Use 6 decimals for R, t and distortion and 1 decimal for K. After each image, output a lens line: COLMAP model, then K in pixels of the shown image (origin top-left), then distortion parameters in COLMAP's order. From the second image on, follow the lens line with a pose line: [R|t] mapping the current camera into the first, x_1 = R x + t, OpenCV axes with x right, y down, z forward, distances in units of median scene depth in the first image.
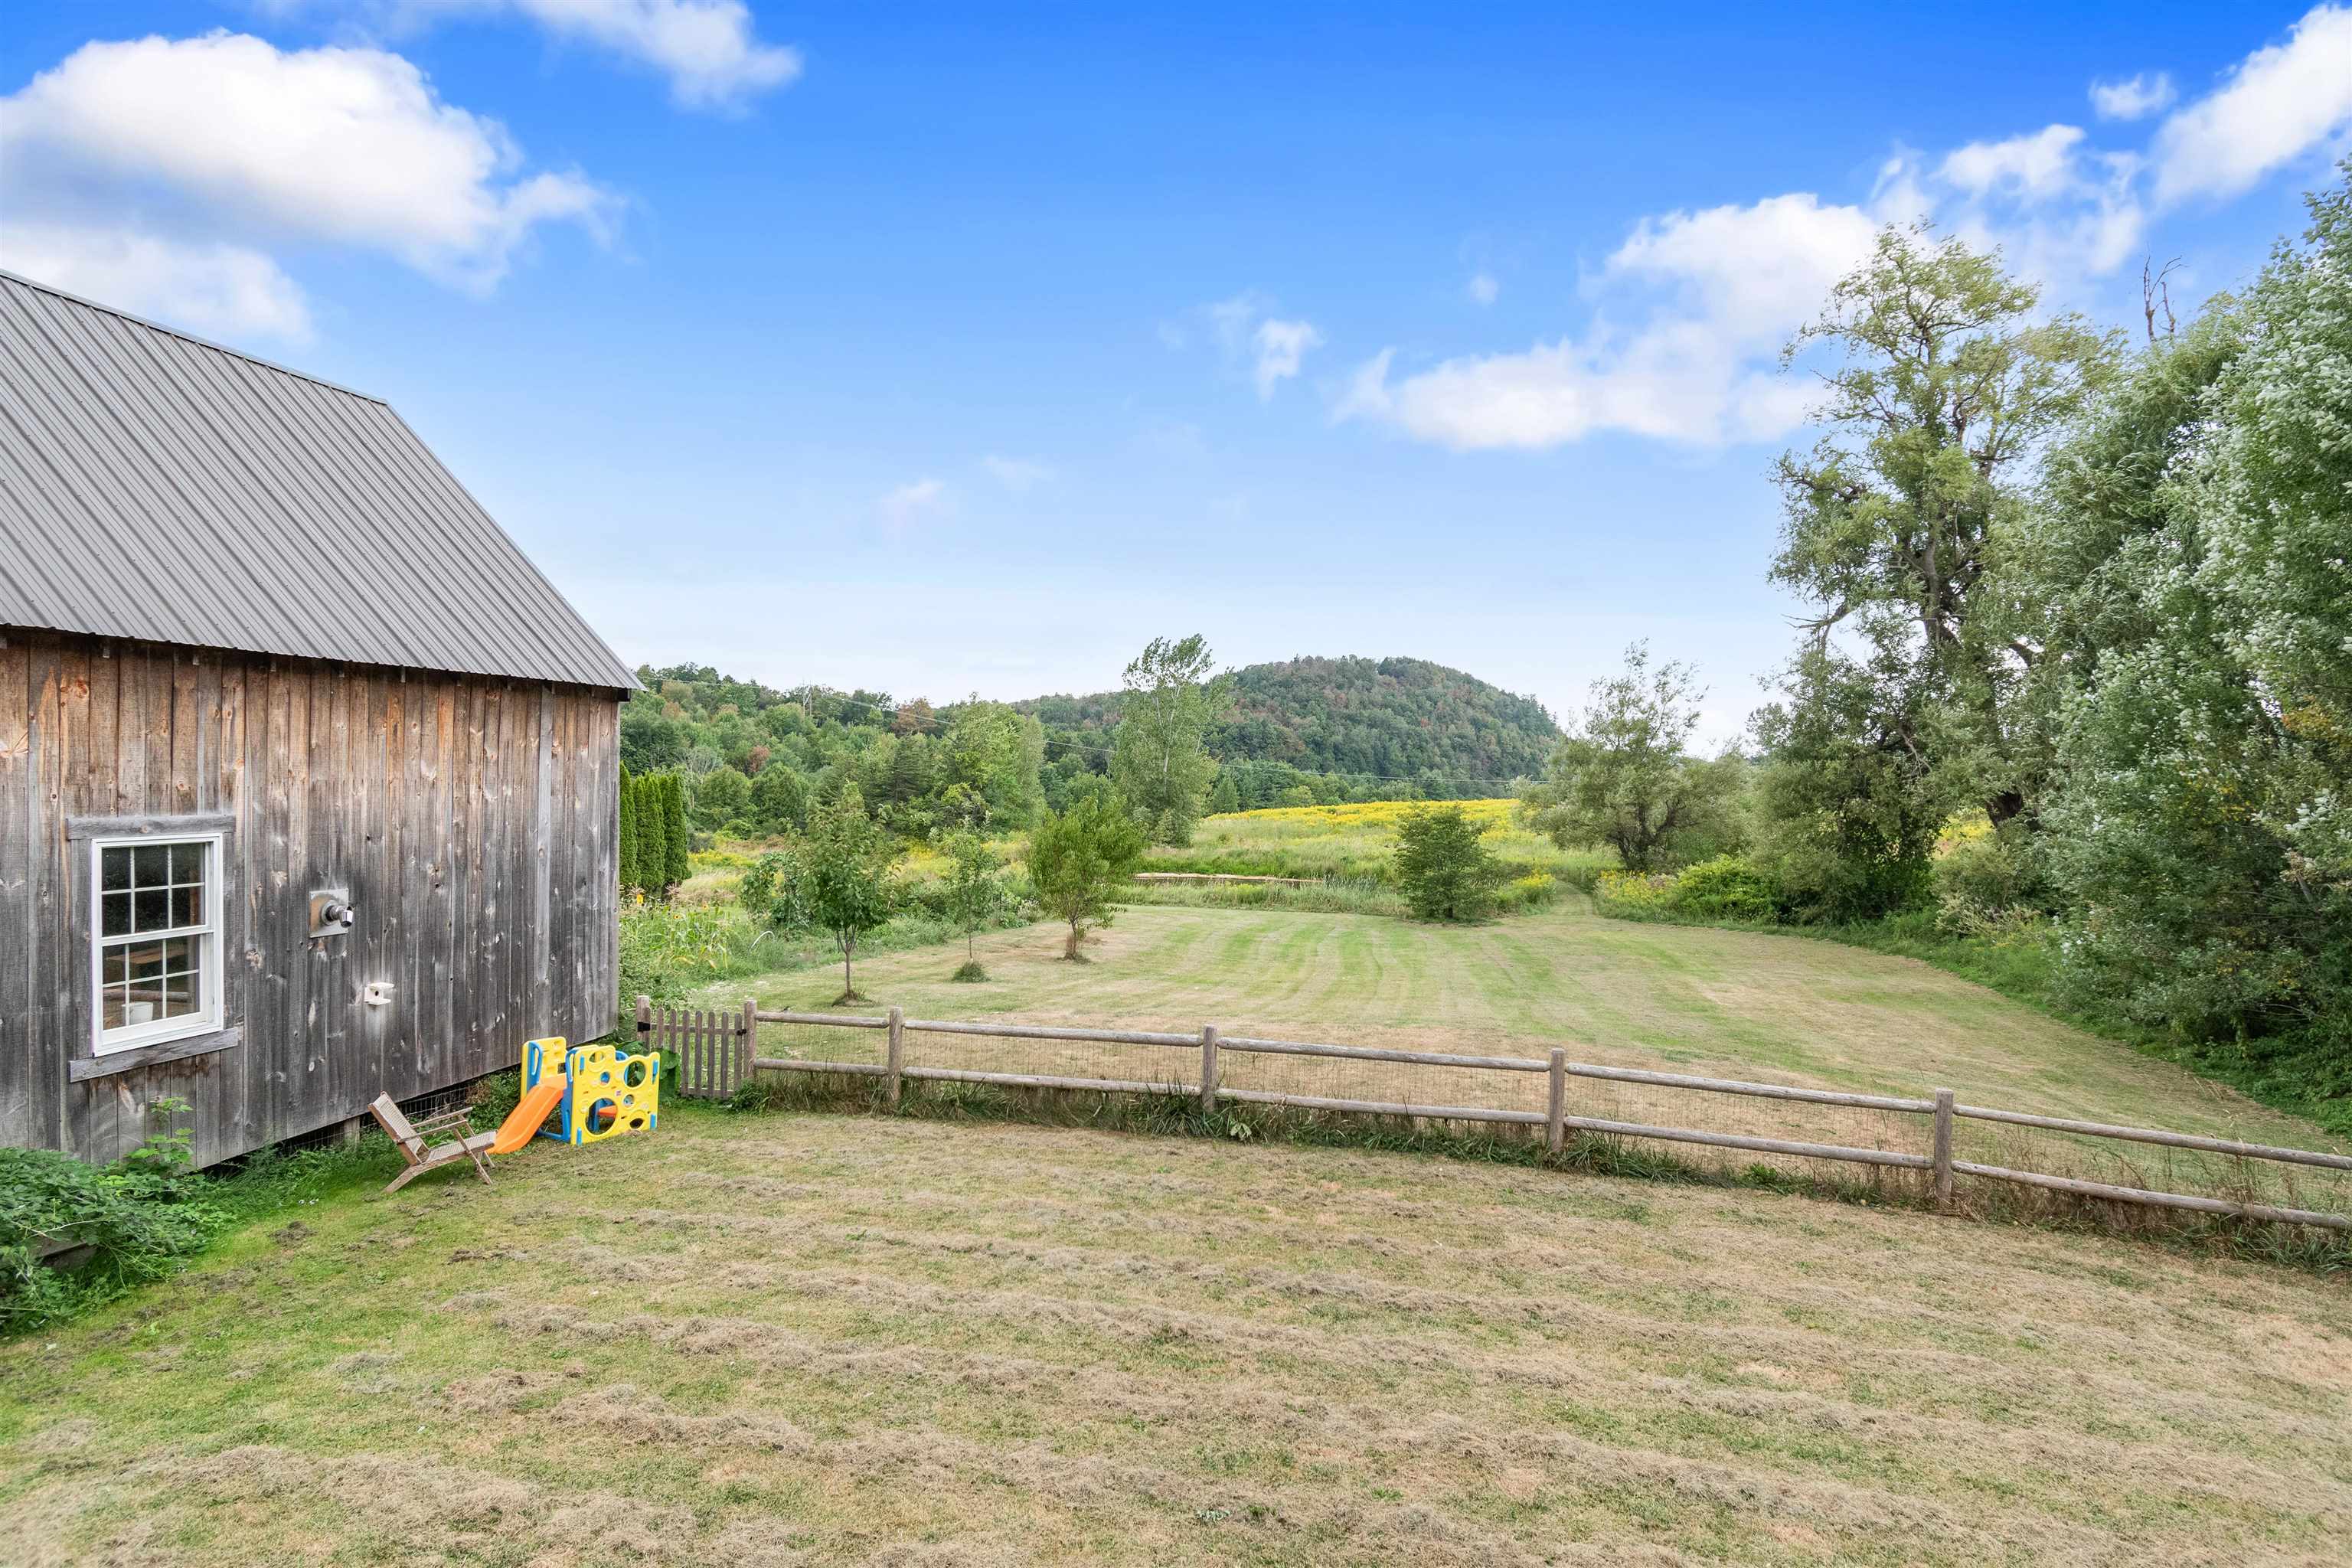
lens RADIAL K [[1269.1, 0, 1172.4], [0, 1269.1, 783.9], [0, 0, 1]] dist [-0.000594, -0.002955]
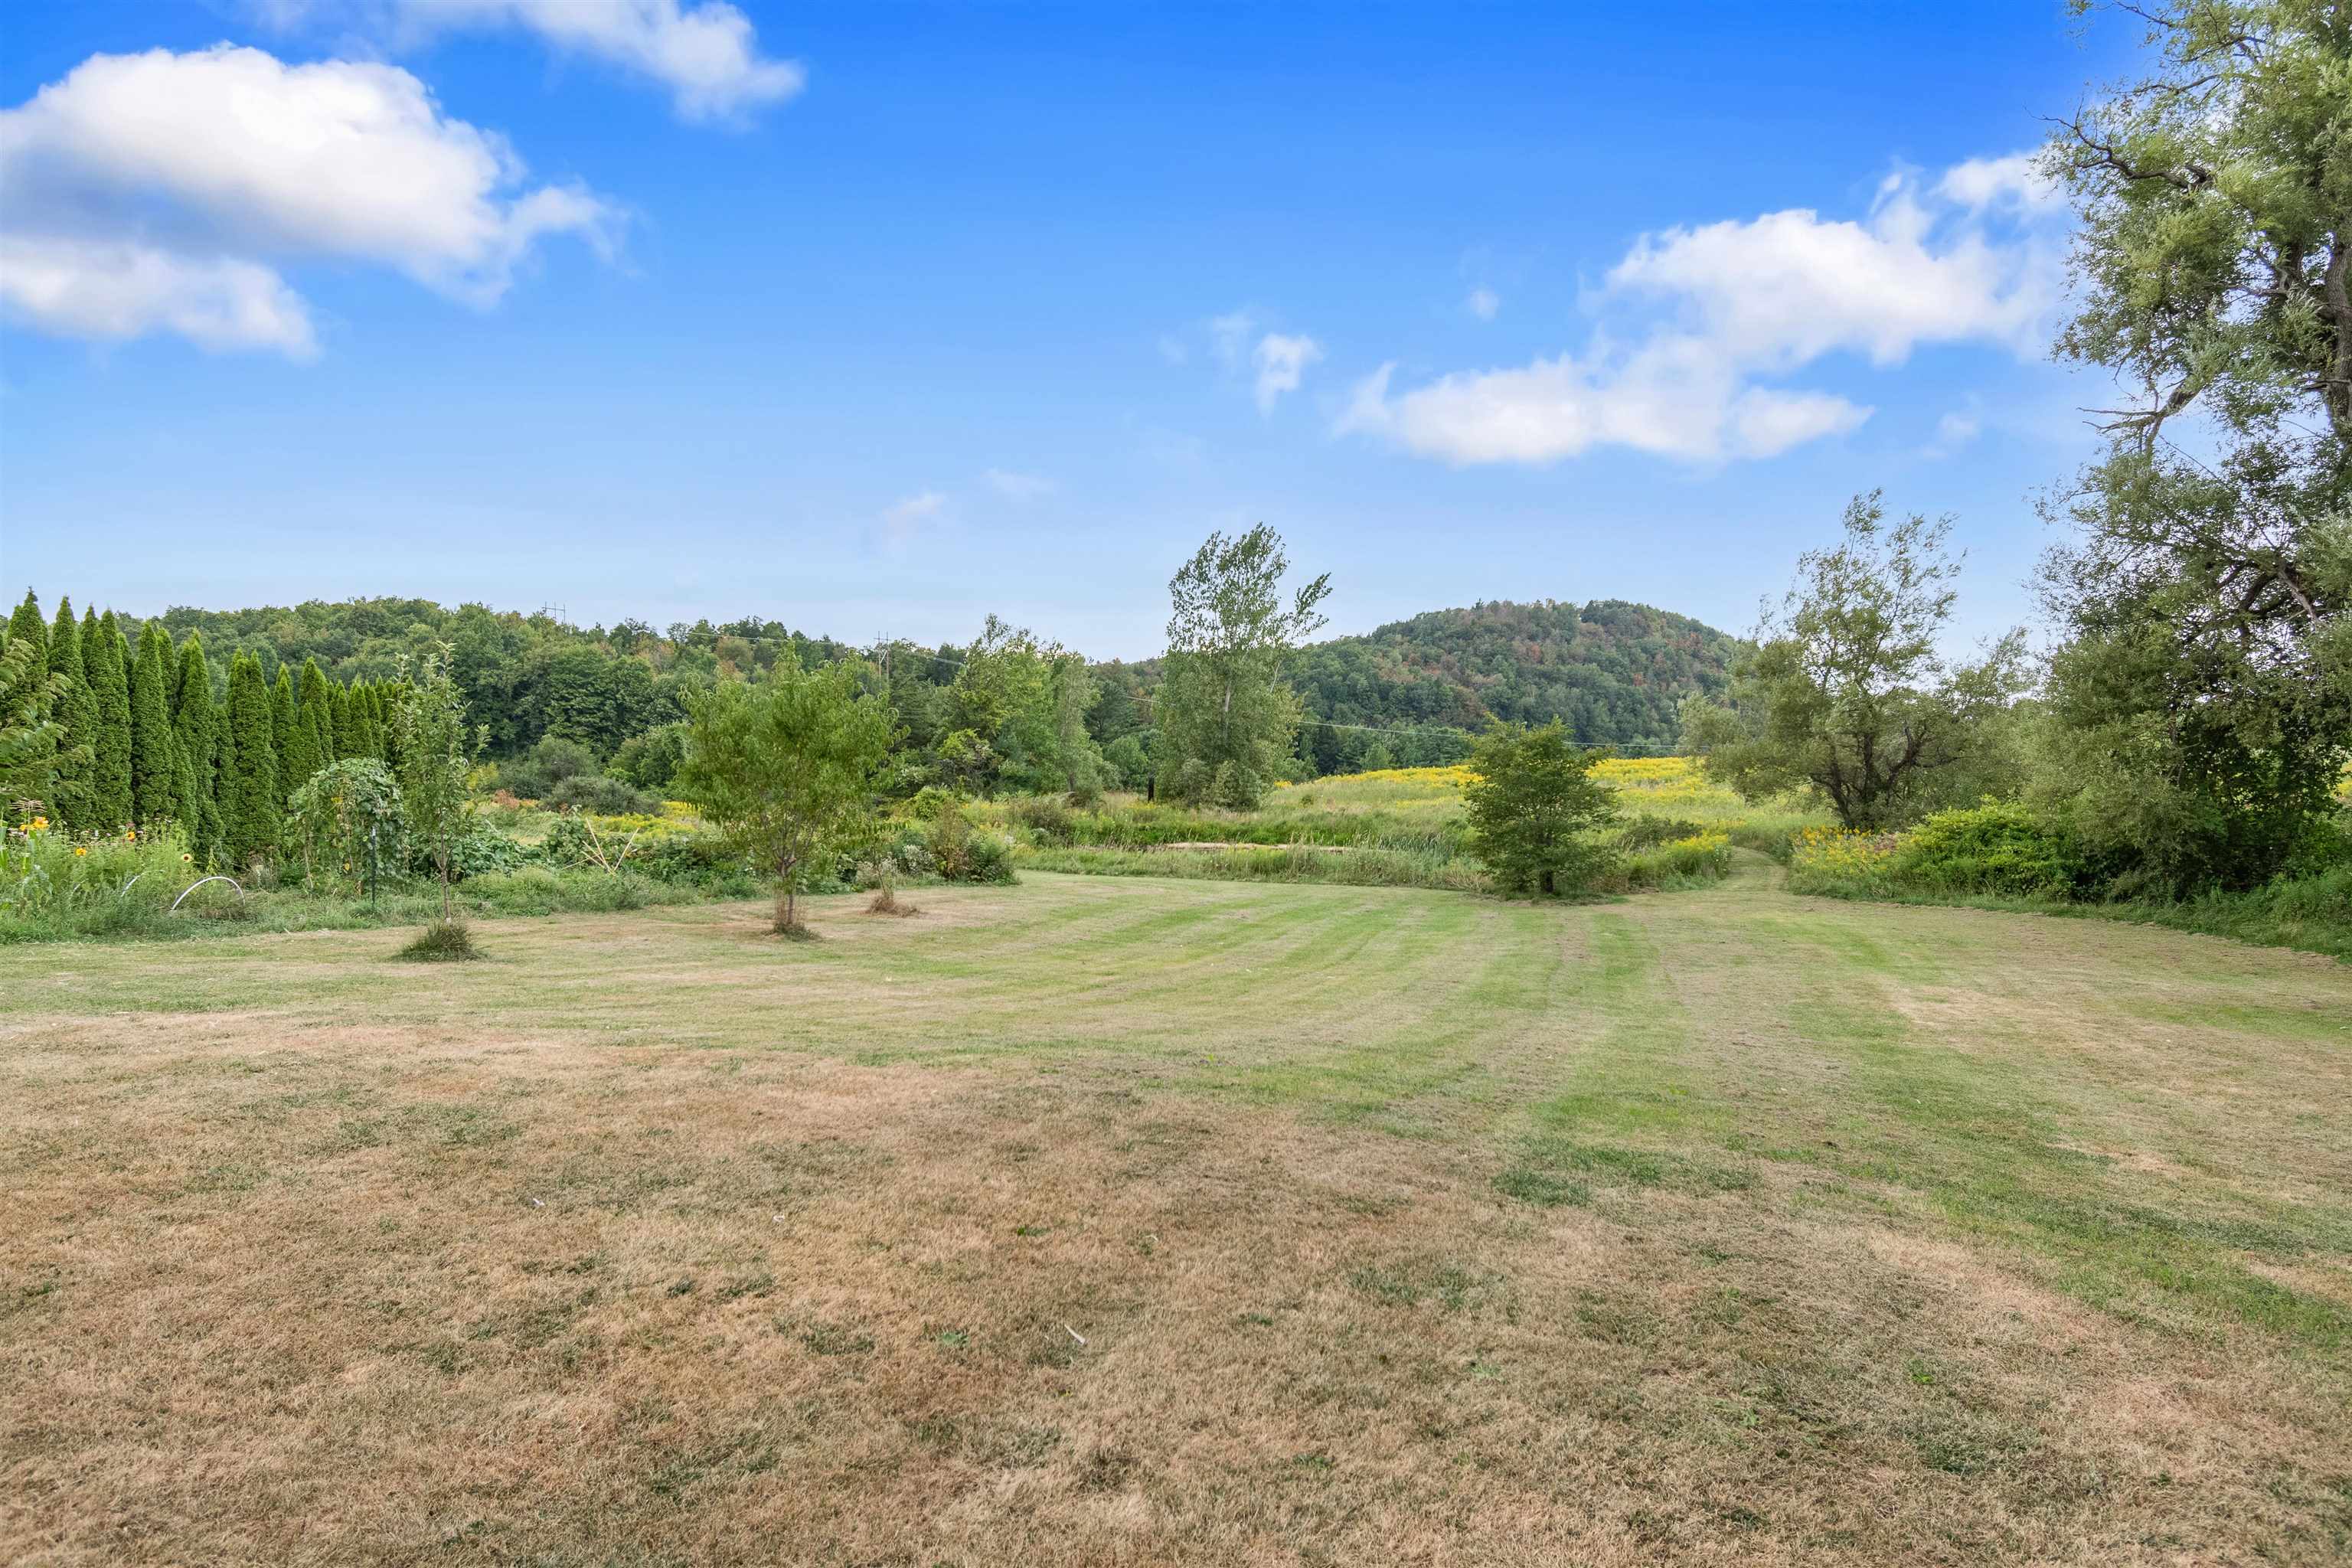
lens RADIAL K [[1512.8, 0, 1151.6], [0, 1512.8, 776.8], [0, 0, 1]] dist [-0.008850, -0.000610]
pose [[0.993173, -0.003748, -0.116592, 0.099345], [0.005164, 0.999917, 0.011842, 0.033021], [0.116538, -0.012364, 0.993109, 0.182113]]
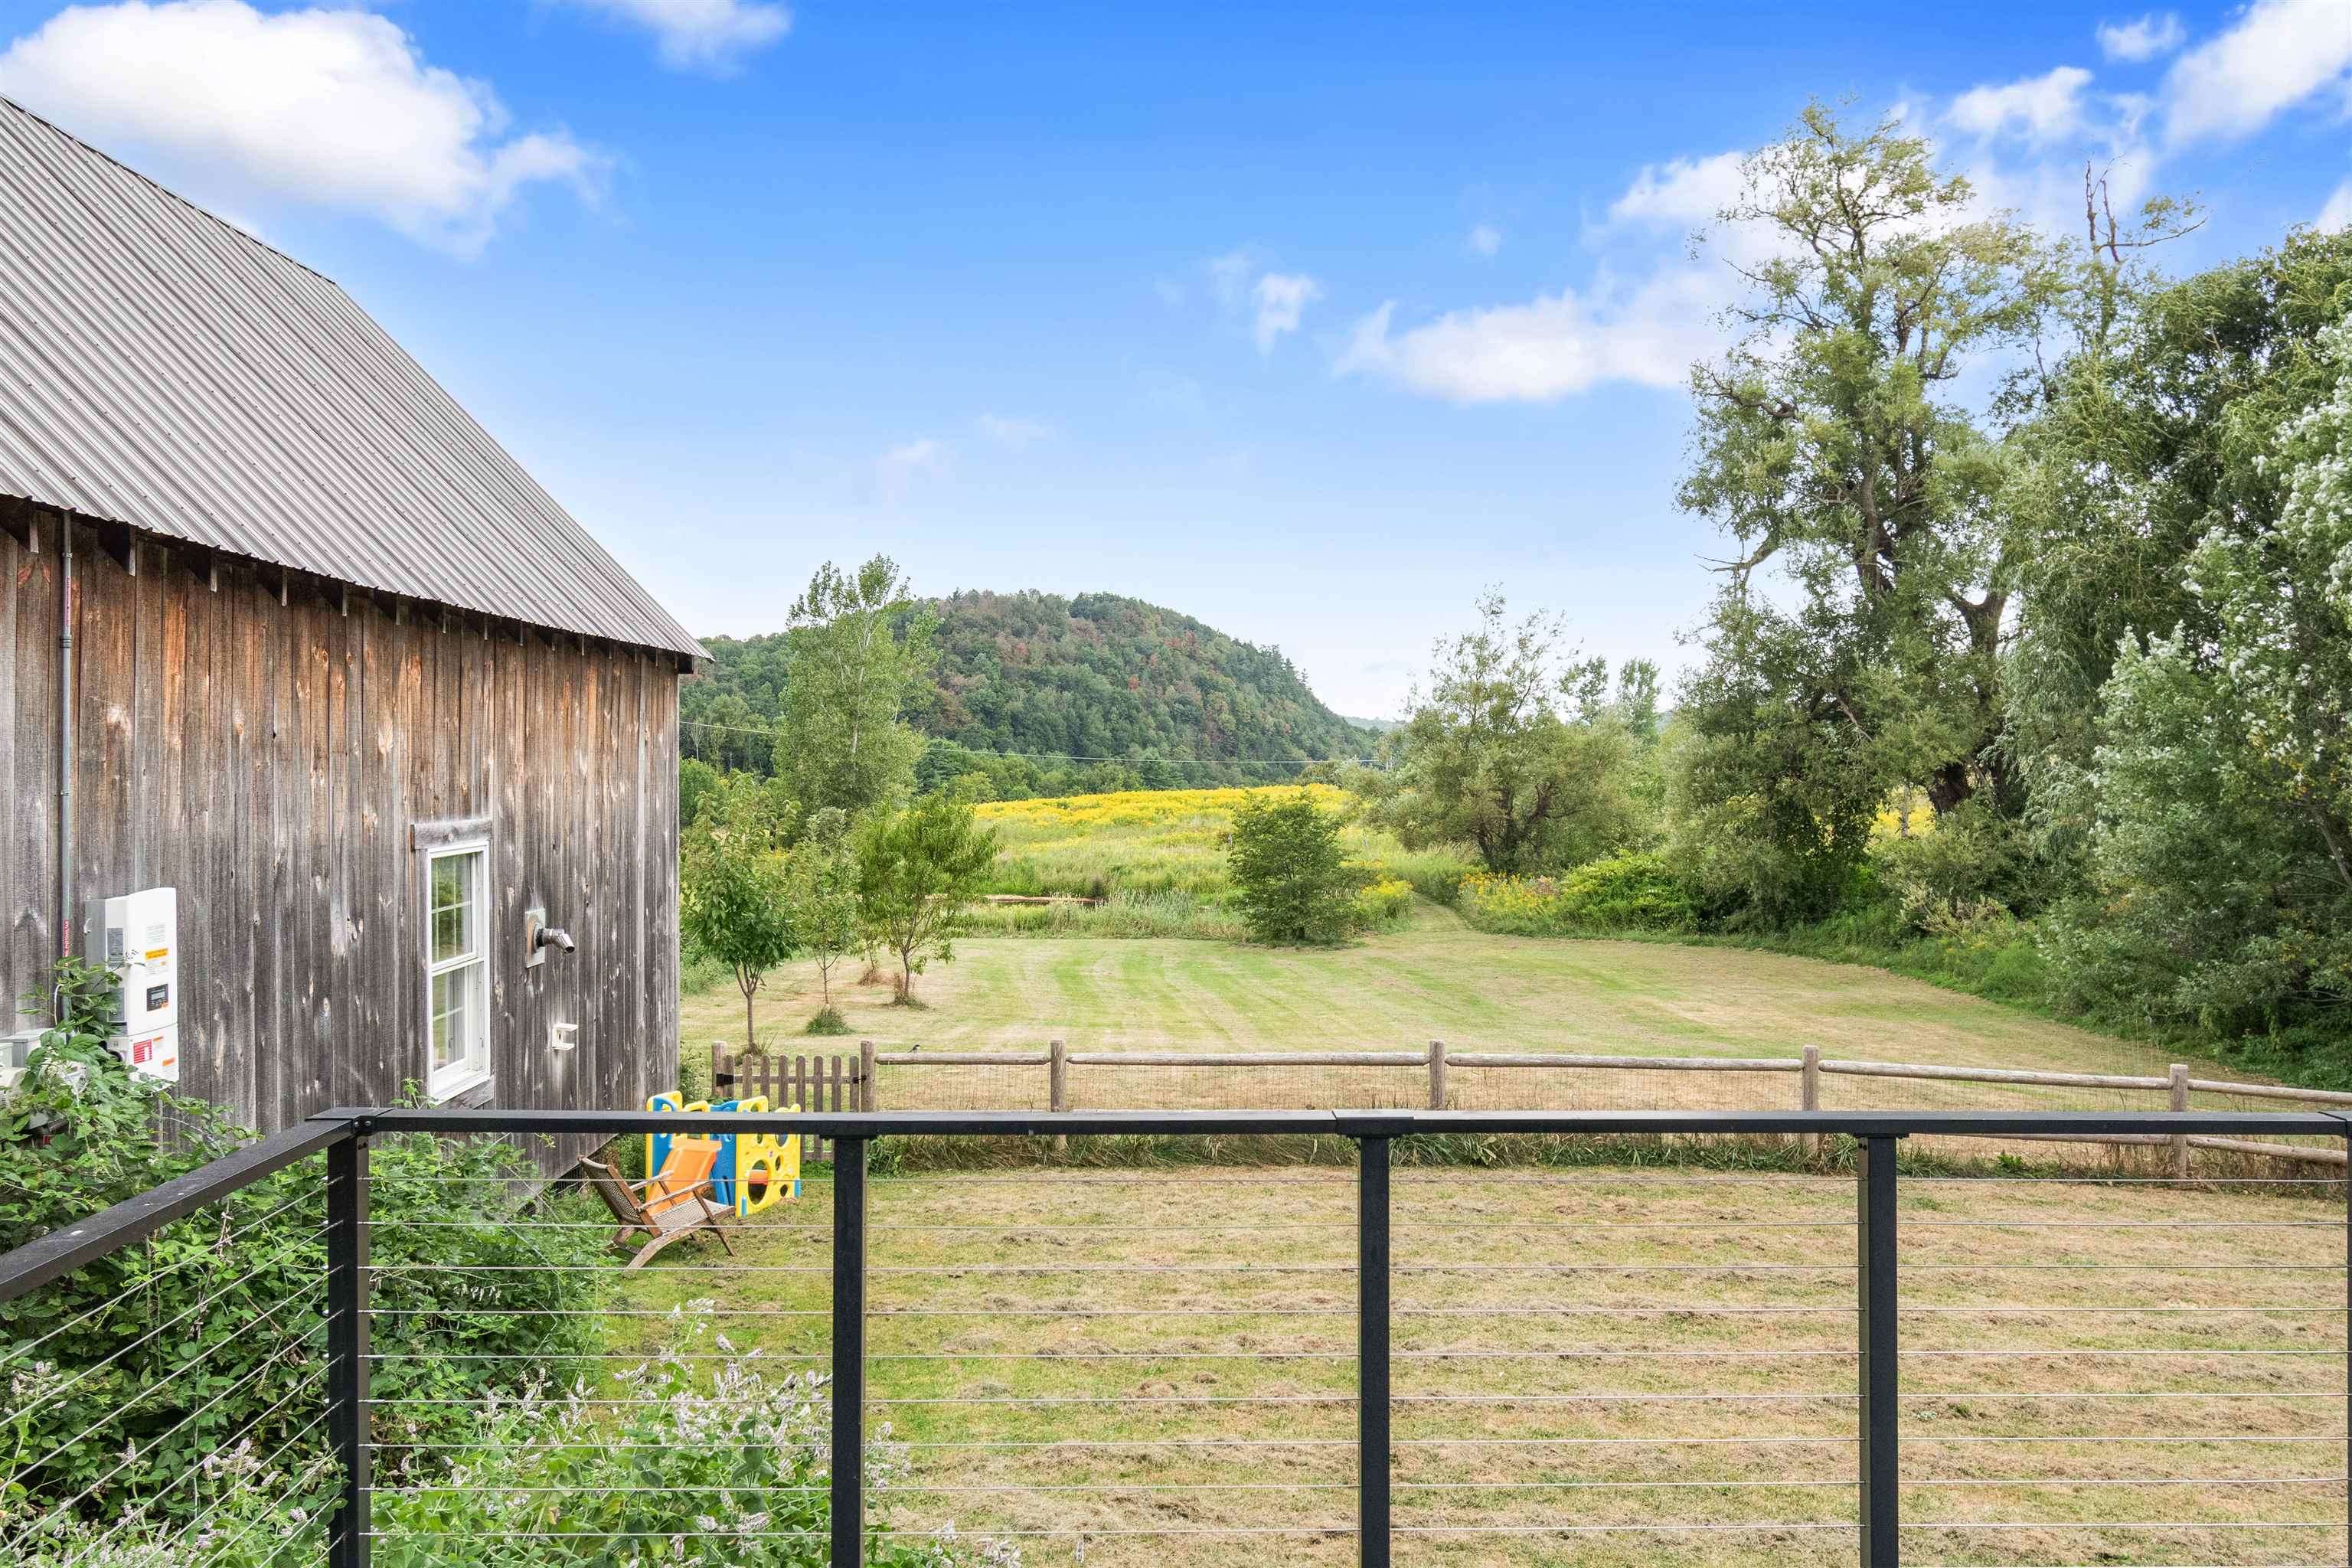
lens RADIAL K [[1769.9, 0, 1176.6], [0, 1769.9, 767.8], [0, 0, 1]] dist [-0.010126, 0.011941]
pose [[0.975667, -0.011251, 0.218968, -0.086073], [0.011365, 0.999935, 0.000740, -0.000712], [-0.218962, 0.001767, 0.975732, -0.034866]]
